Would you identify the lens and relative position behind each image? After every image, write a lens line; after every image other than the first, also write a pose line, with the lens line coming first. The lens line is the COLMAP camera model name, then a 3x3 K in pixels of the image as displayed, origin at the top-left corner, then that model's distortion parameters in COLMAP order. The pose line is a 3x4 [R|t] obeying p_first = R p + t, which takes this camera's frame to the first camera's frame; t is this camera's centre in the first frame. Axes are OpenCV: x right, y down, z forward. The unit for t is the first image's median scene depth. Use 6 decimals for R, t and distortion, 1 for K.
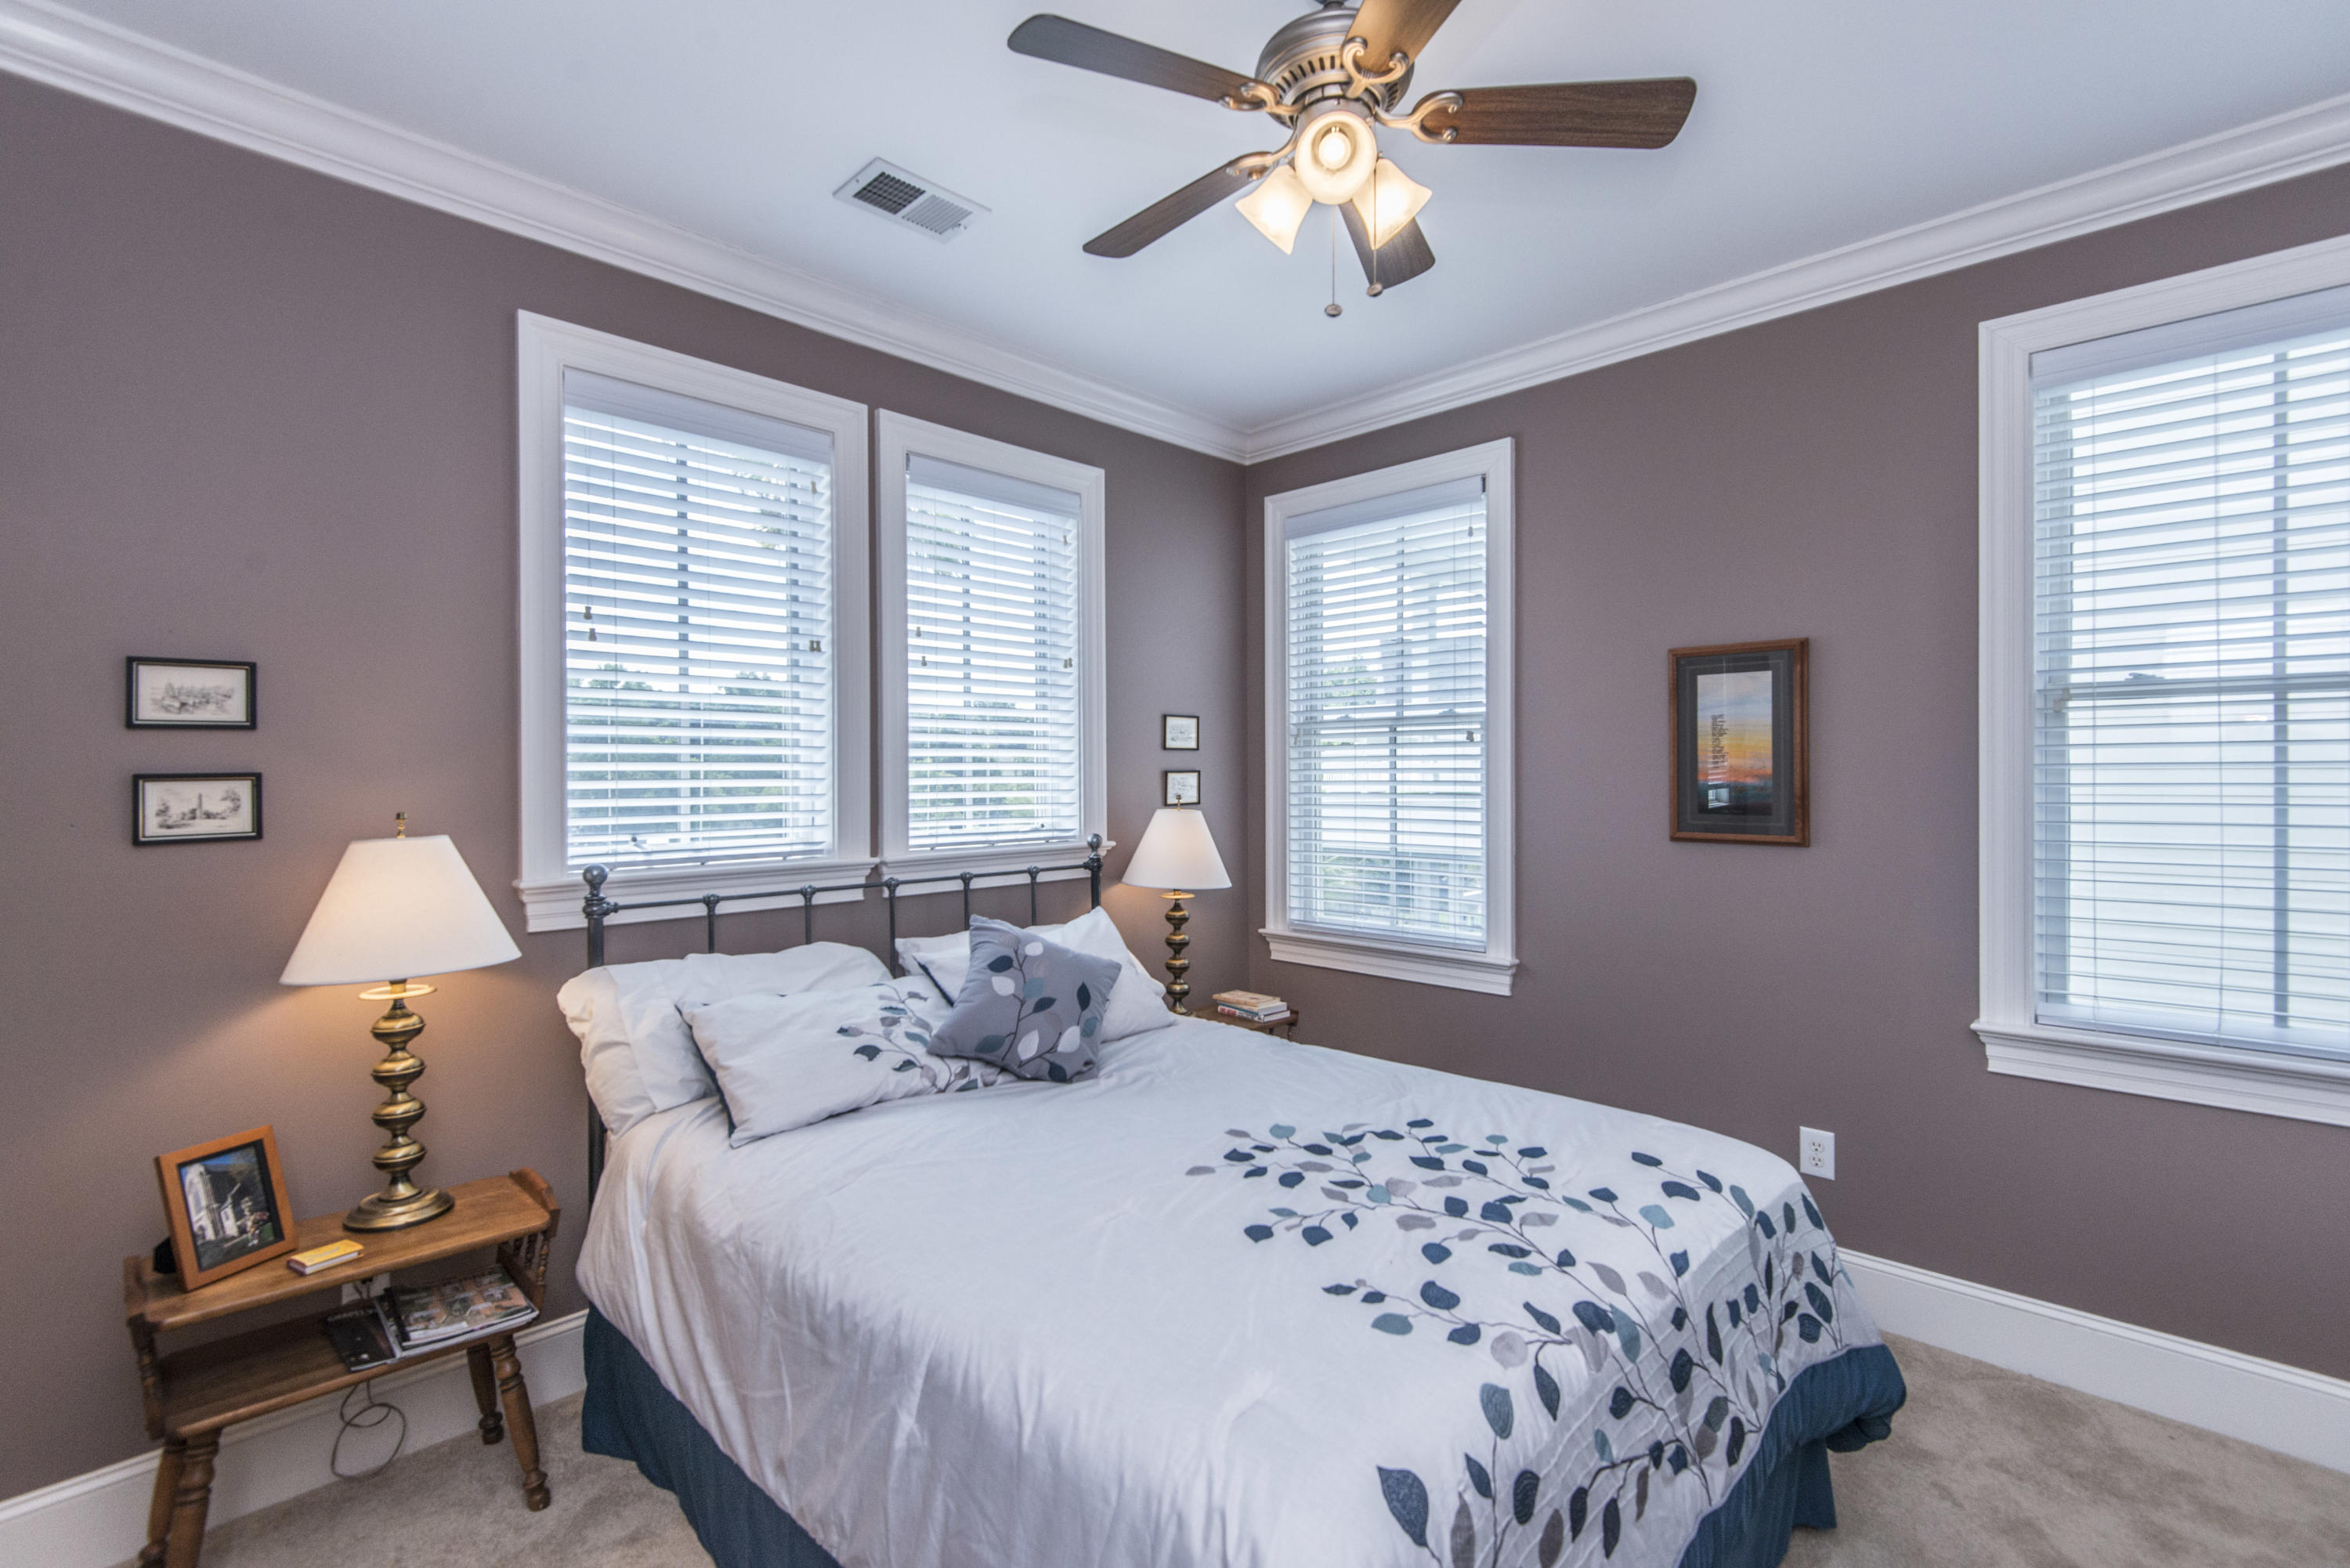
lens RADIAL K [[1068.0, 0, 1171.8], [0, 1068.0, 783.4], [0, 0, 1]] dist [0.022317, -0.001196]
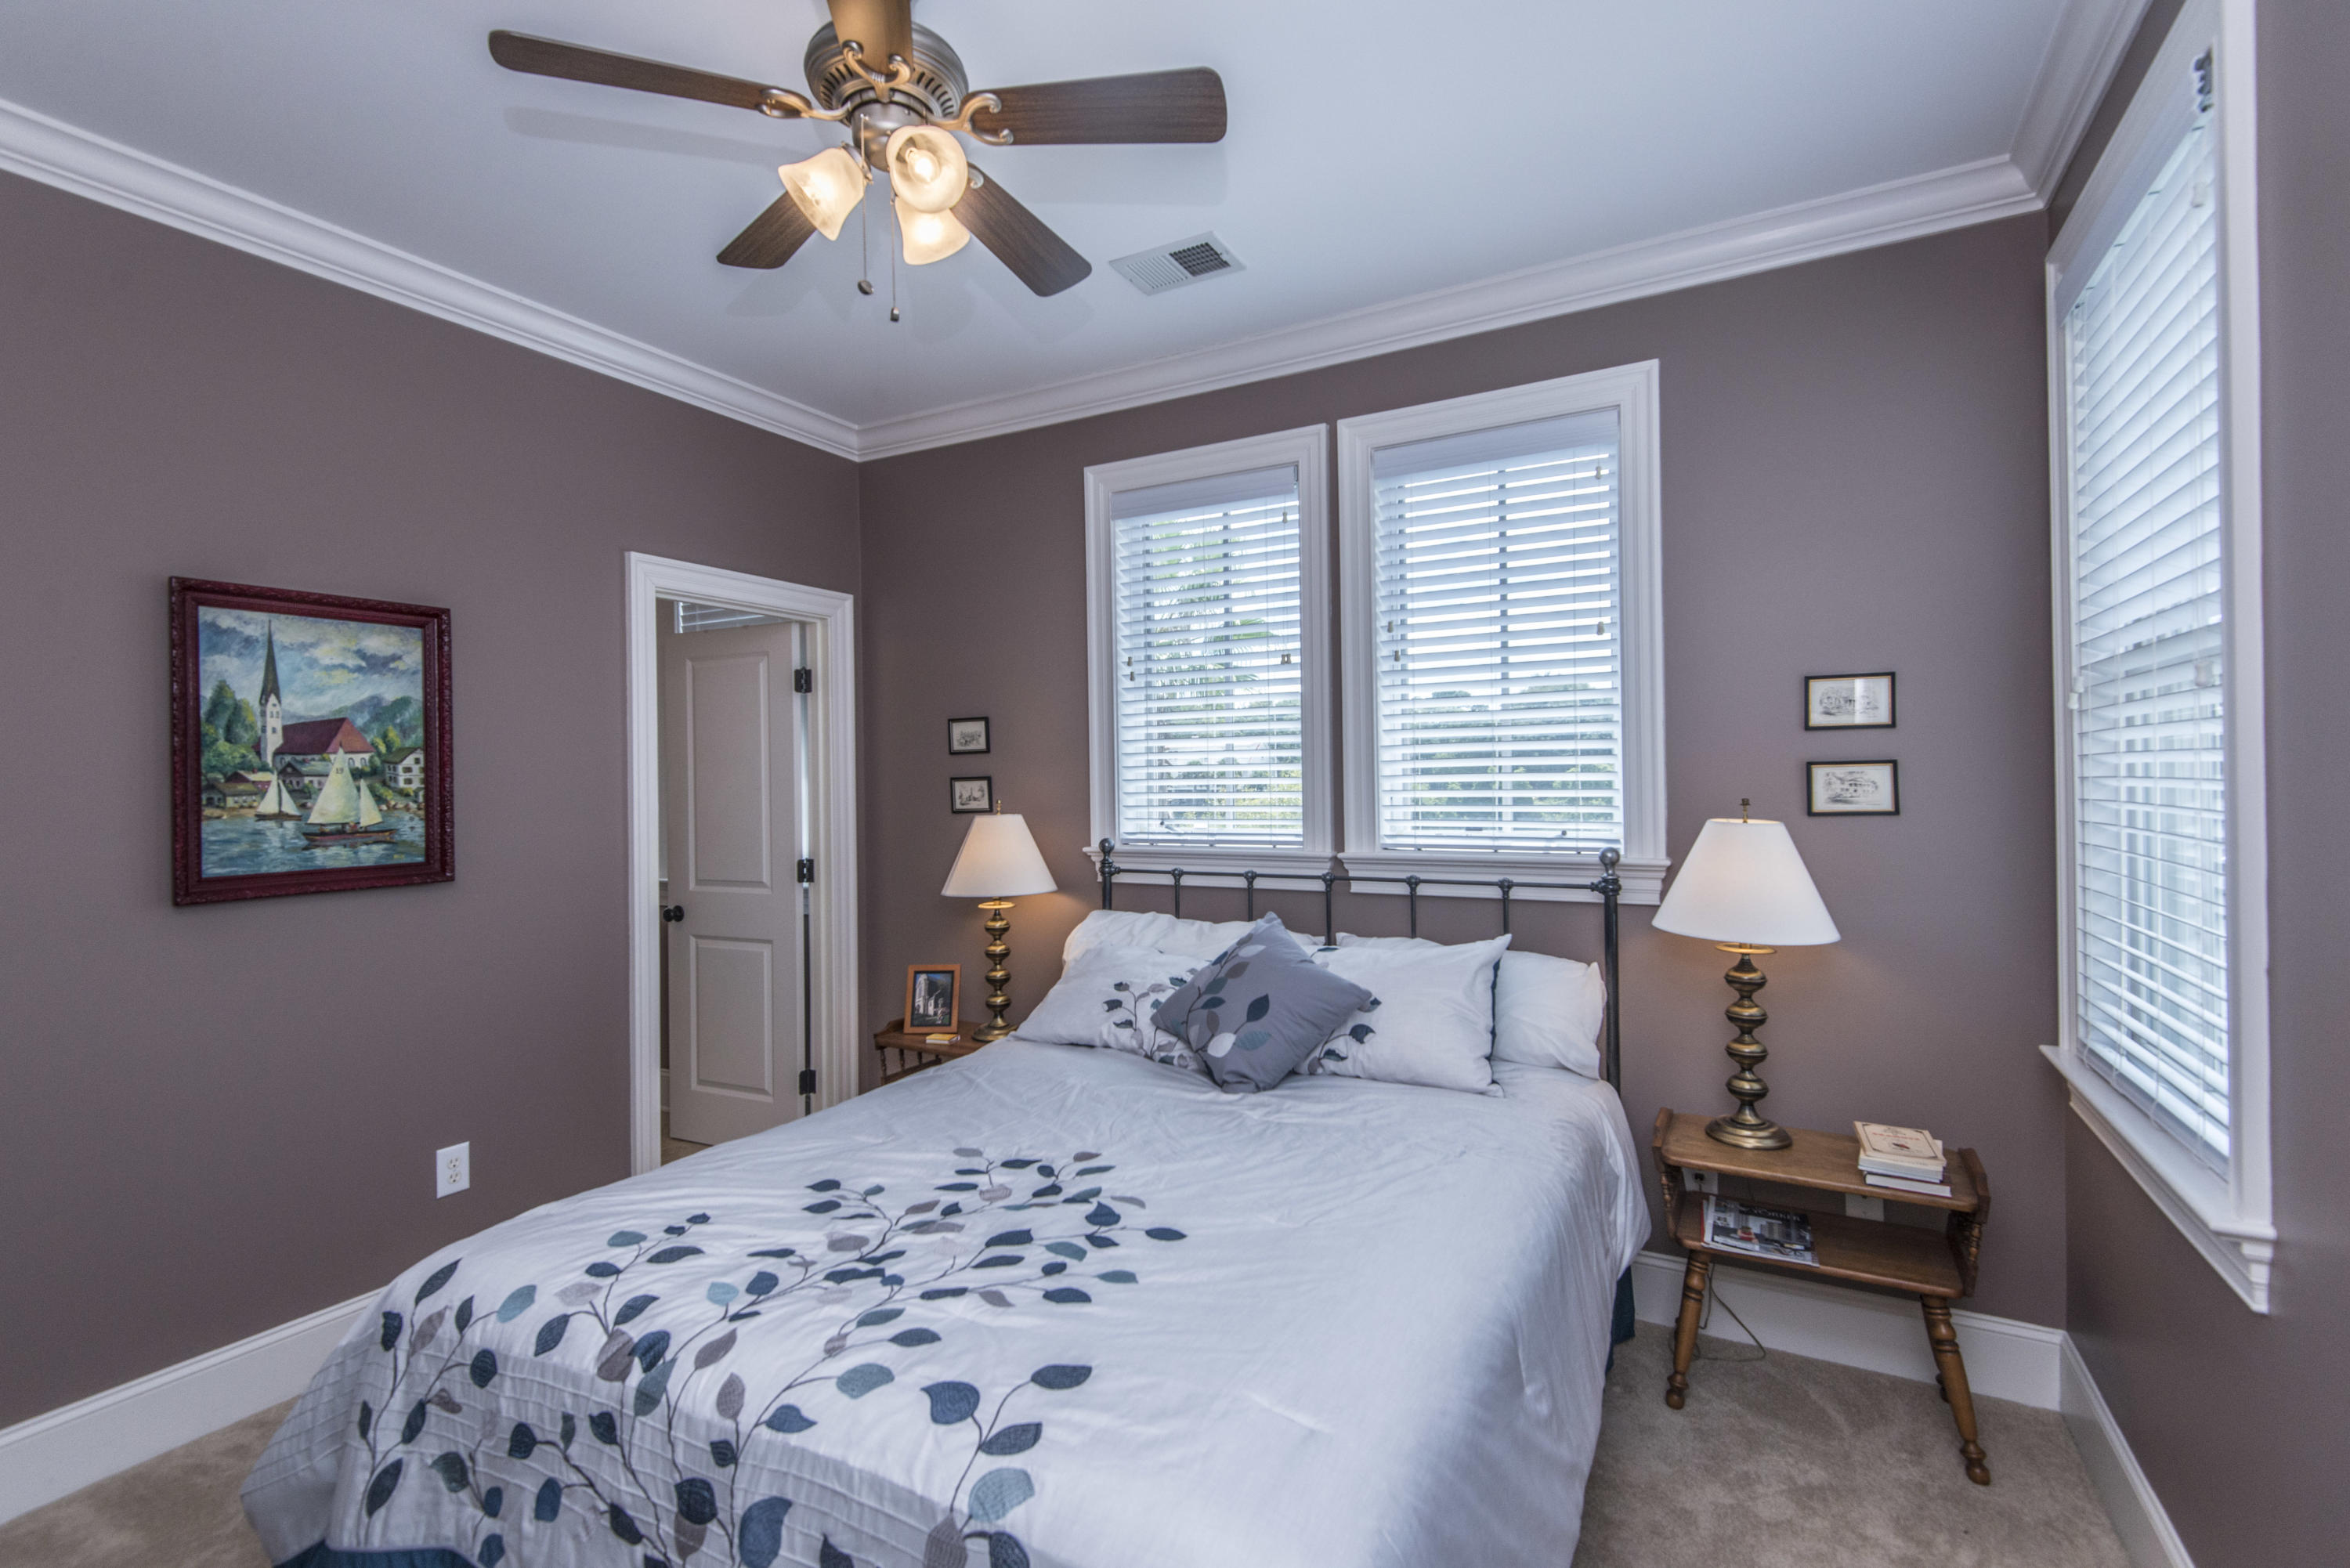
lens RADIAL K [[1068.0, 0, 1165.8], [0, 1068.0, 774.8], [0, 0, 1]] dist [0.022317, -0.001196]
pose [[0.262394, -0.002548, -0.964957, 0.989821], [0.004330, 0.999990, -0.001463, -0.008210], [0.964951, -0.003794, 0.262402, 0.818479]]
